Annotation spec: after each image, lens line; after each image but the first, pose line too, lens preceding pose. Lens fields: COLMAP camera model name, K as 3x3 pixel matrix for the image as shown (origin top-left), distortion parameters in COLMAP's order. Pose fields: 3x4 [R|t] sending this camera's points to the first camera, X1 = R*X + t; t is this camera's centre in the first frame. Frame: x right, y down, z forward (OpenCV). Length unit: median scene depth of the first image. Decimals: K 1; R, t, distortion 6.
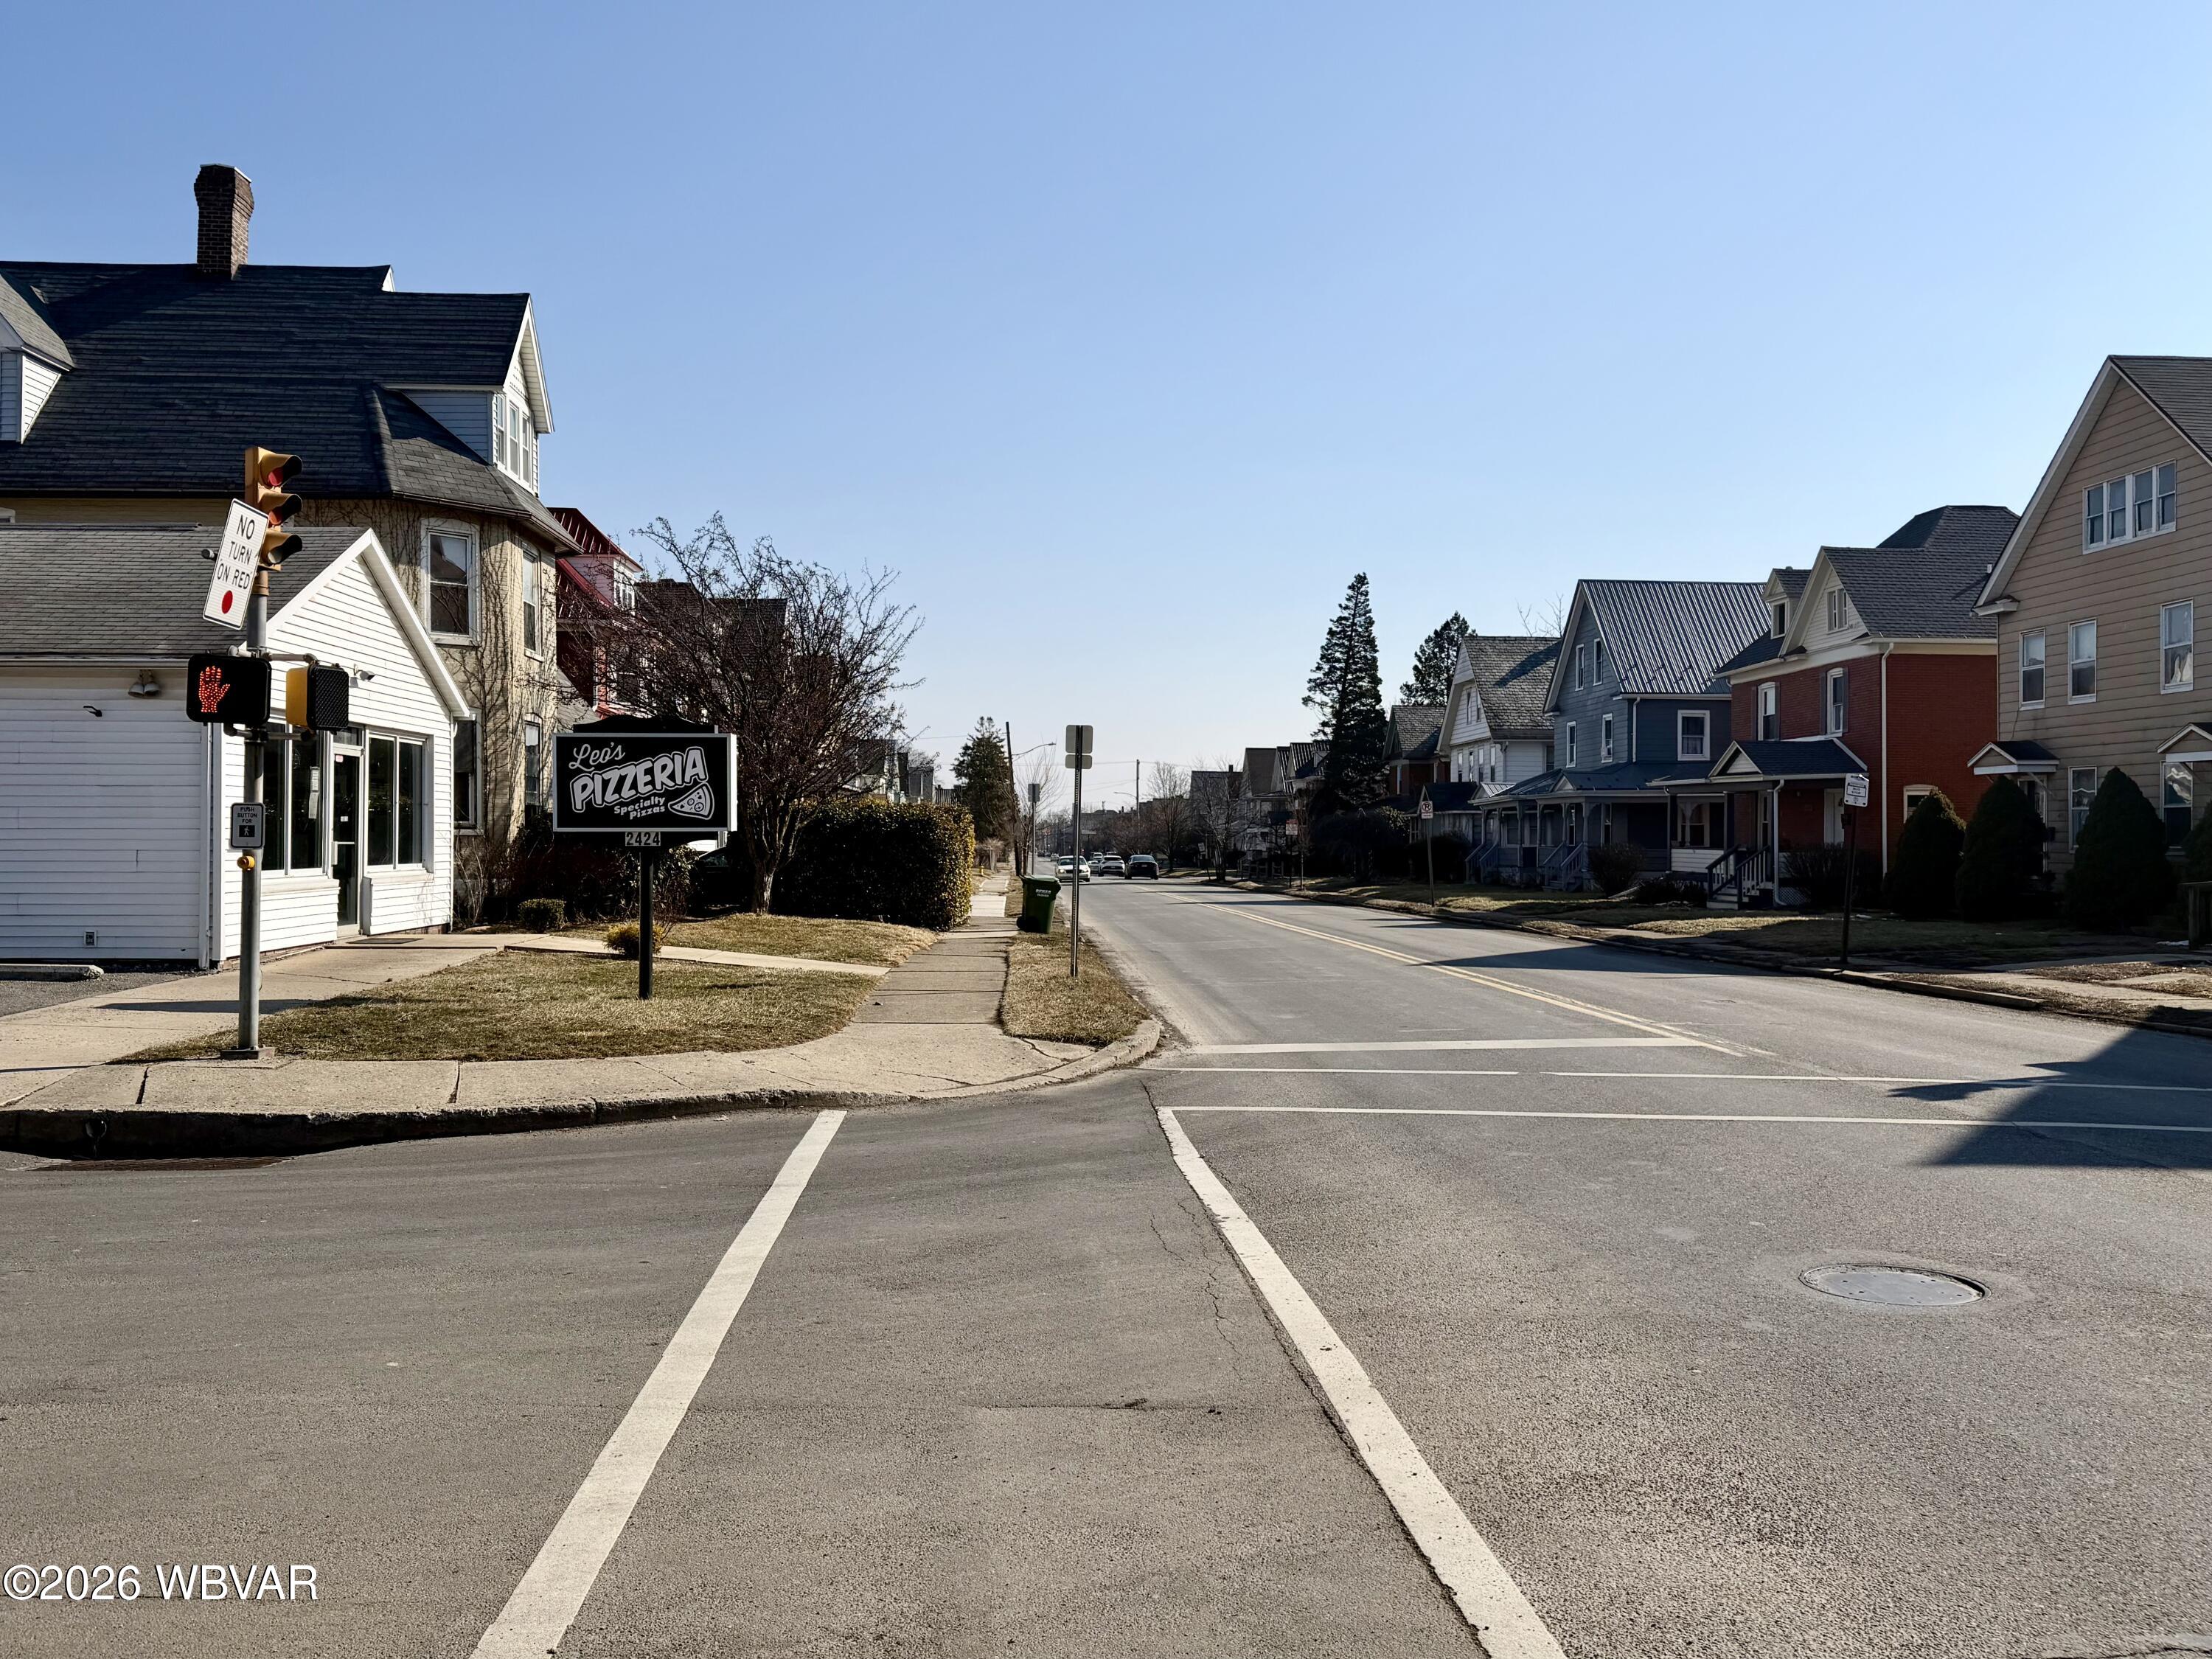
lens RADIAL K [[1780.3, 0, 1146.1], [0, 1780.3, 829.9], [0, 0, 1]] dist [0.047891, -0.082193]
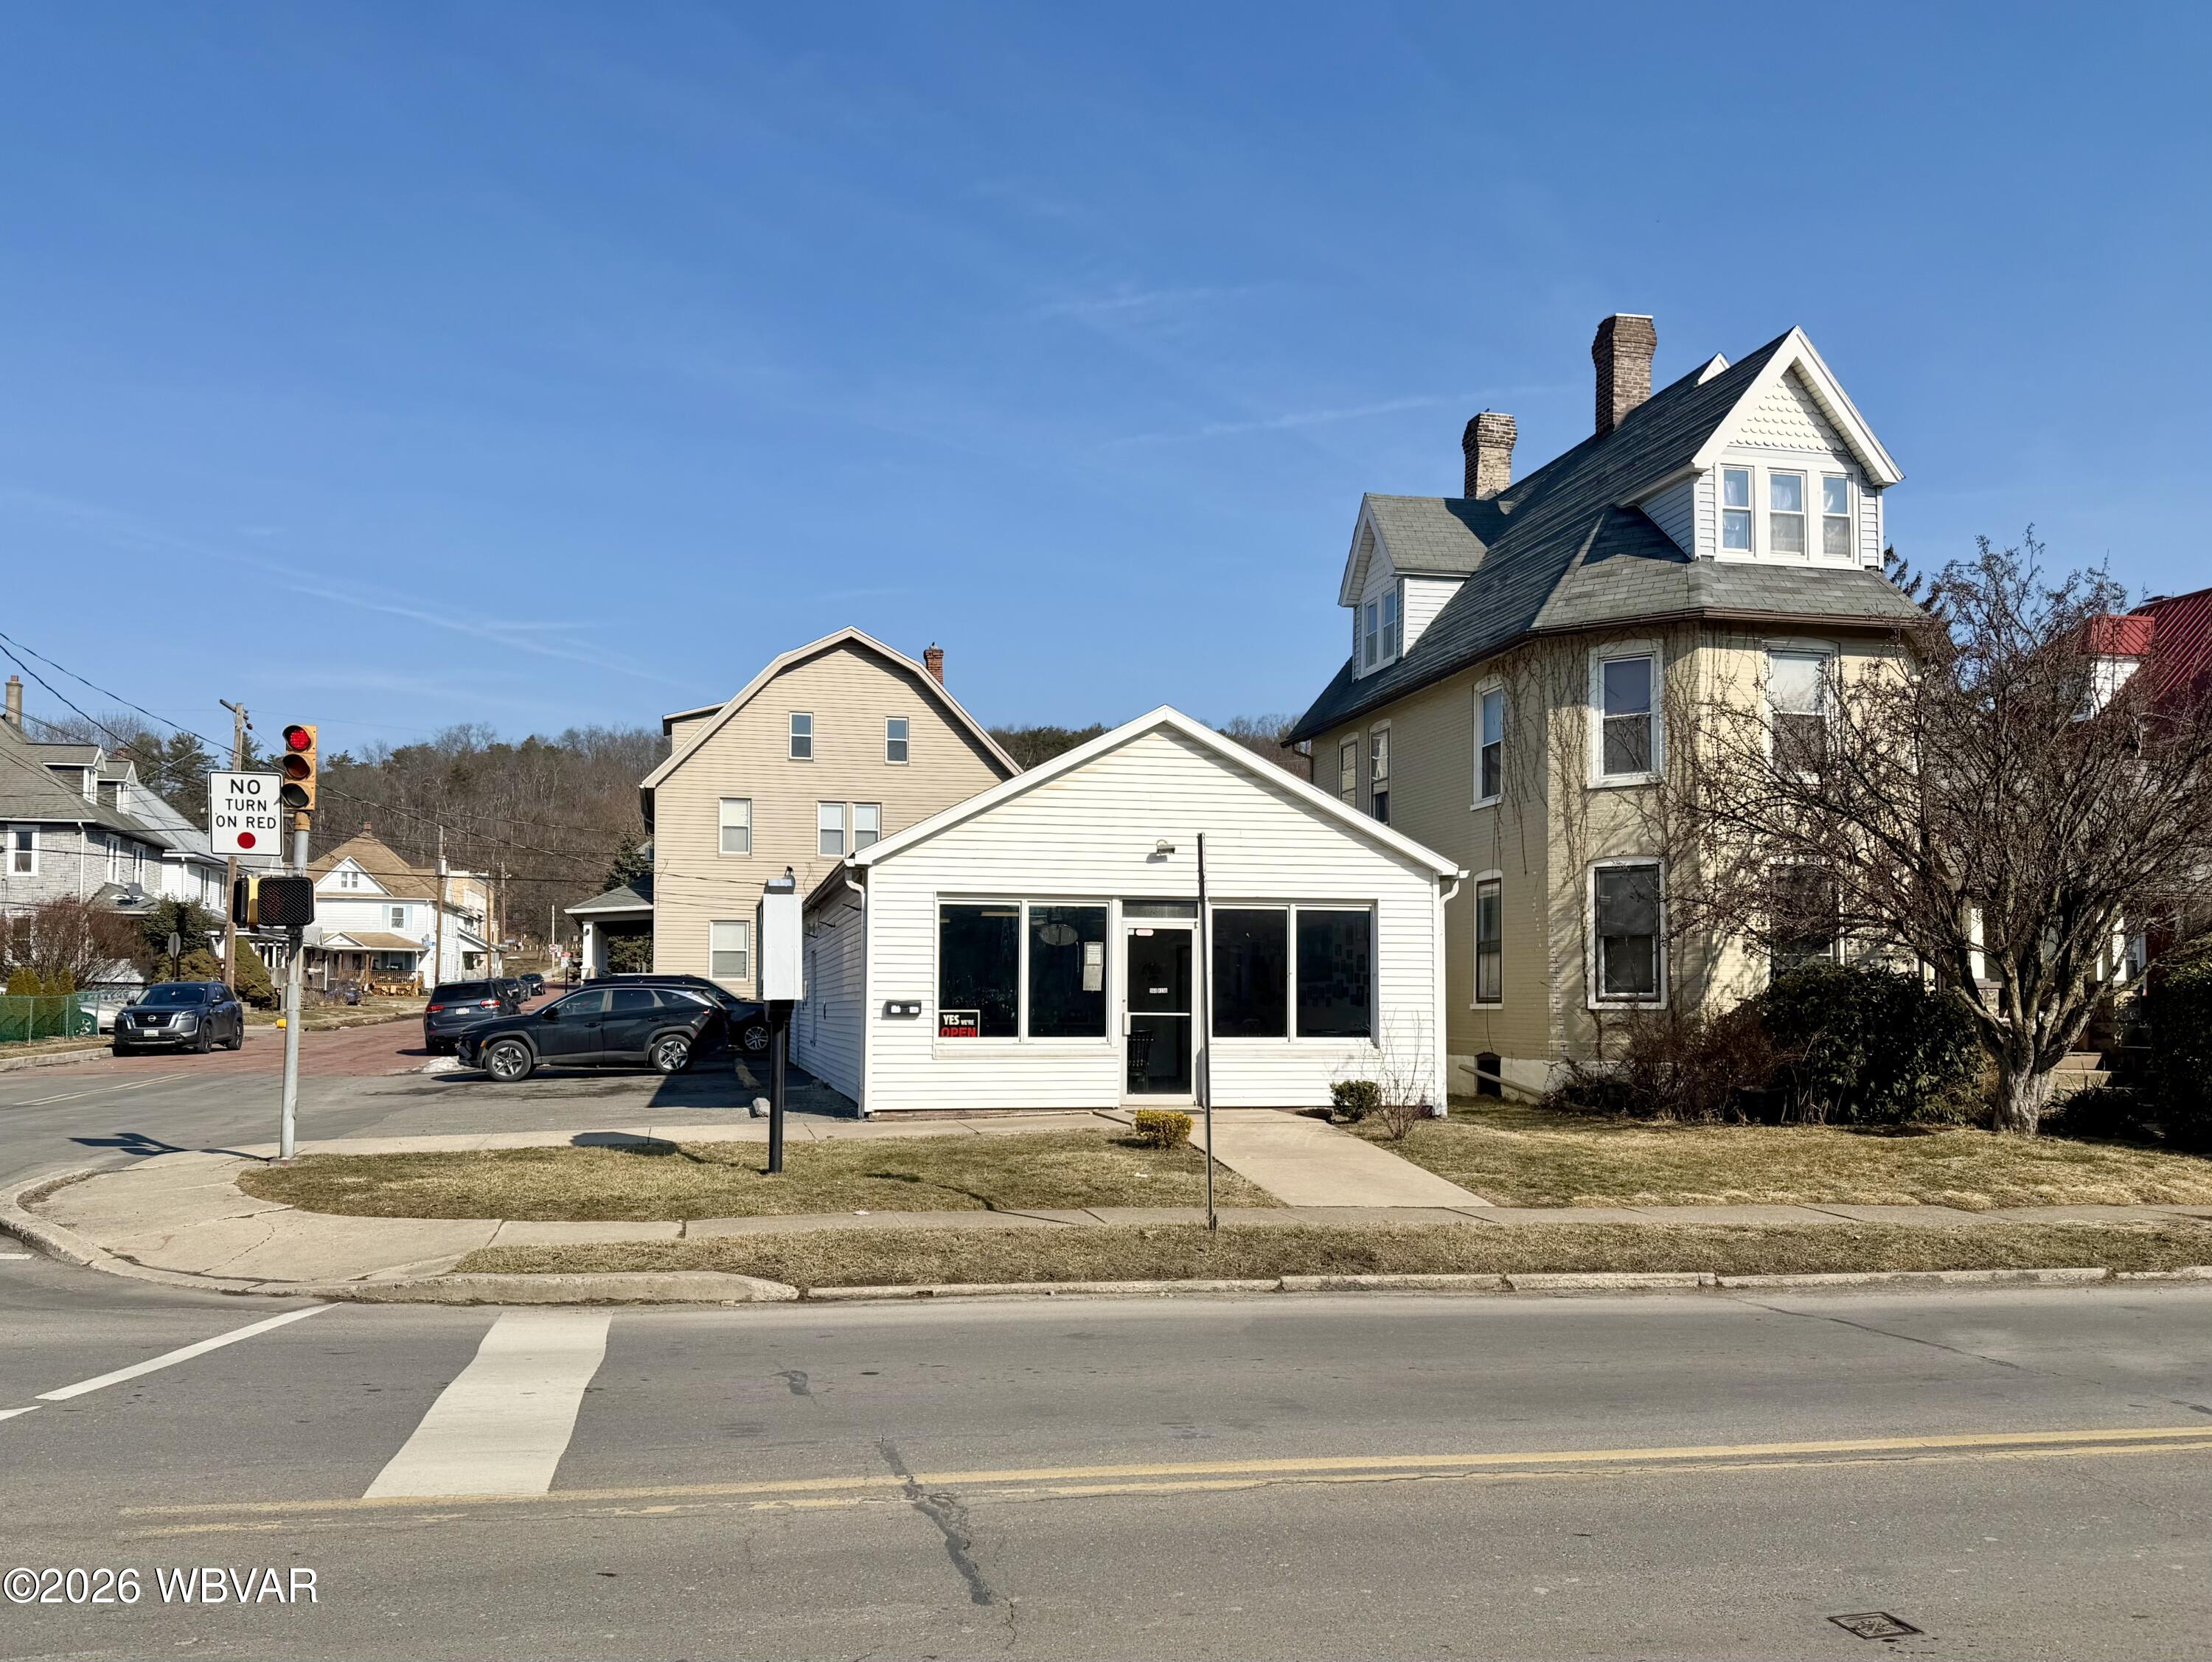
lens RADIAL K [[1758.3, 0, 1049.1], [0, 1758.3, 943.8], [0, 0, 1]] dist [0.087404, -0.099061]
pose [[0.125816, -0.036896, -0.991367, 0.429823], [-0.000173, 0.999307, -0.037214, 0.003623], [0.992054, 0.004854, 0.125722, 0.641254]]
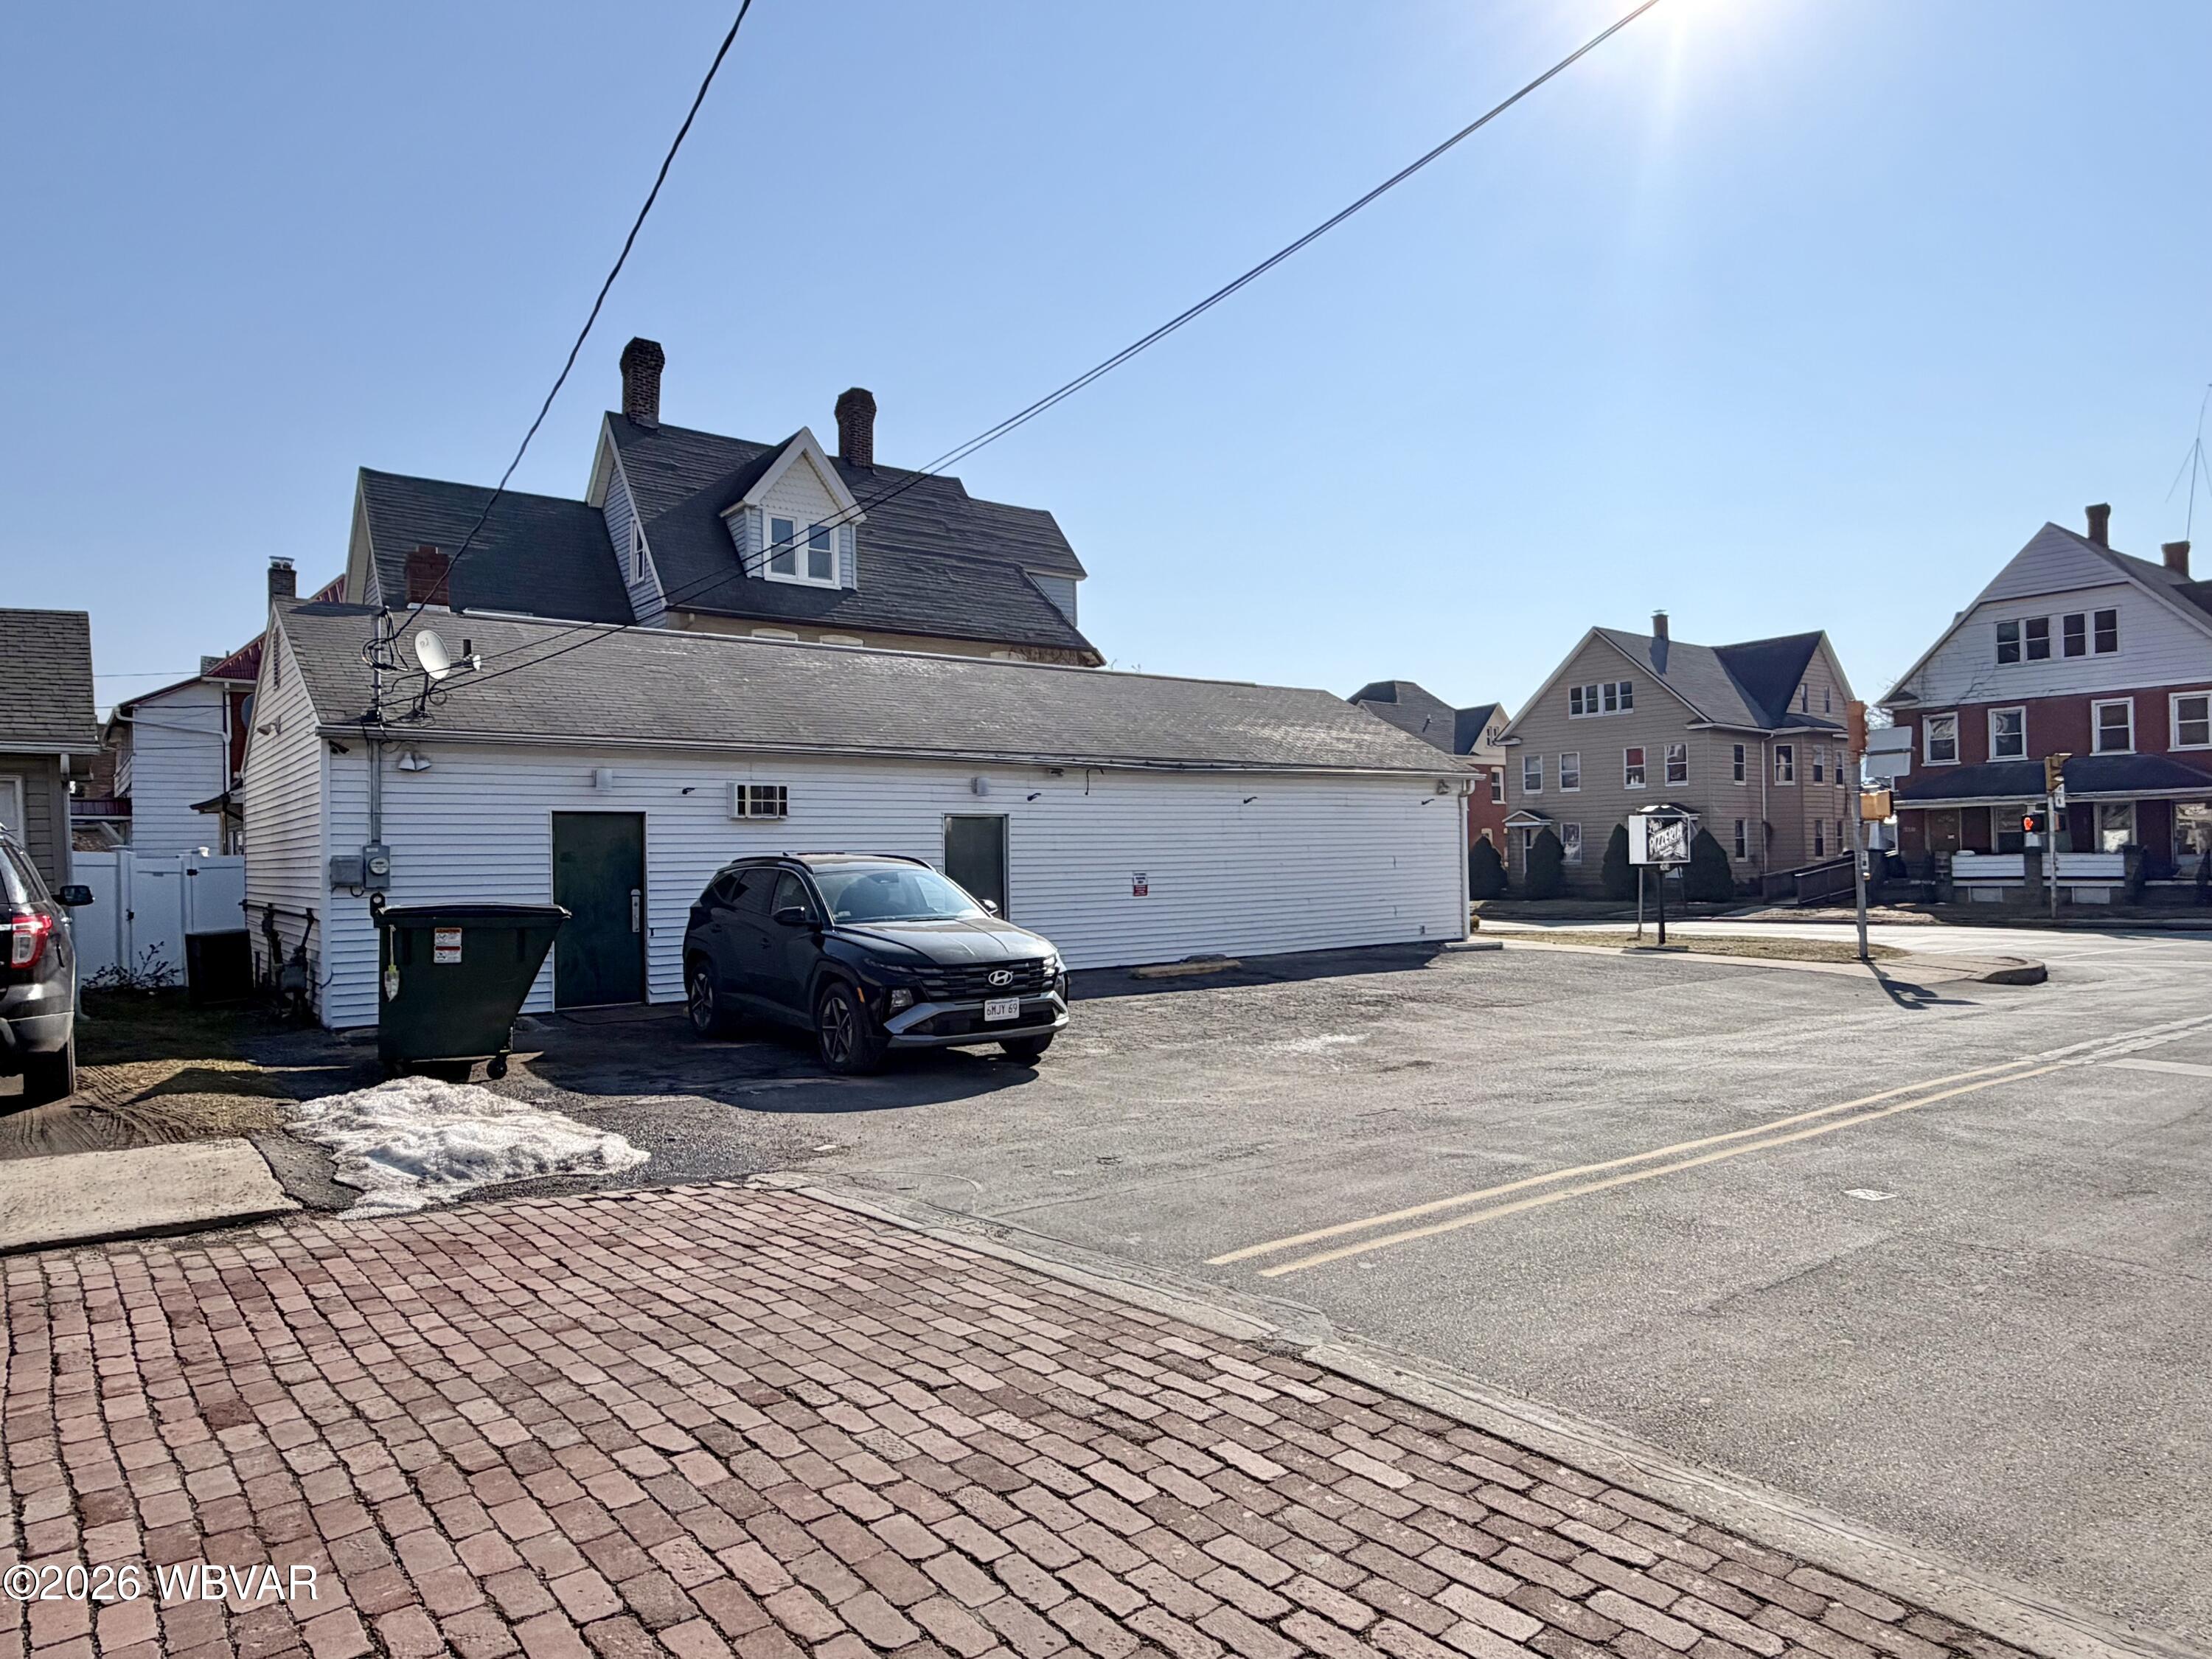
lens RADIAL K [[1360.1, 0, 1126.2], [0, 1360.1, 828.9], [0, 0, 1]] dist [0.001677, 0.003434]
pose [[0.821990, -0.004482, 0.569485, -1.046704], [0.017630, 0.999690, -0.017580, -0.013690], [-0.569229, 0.024490, 0.821814, 0.039735]]
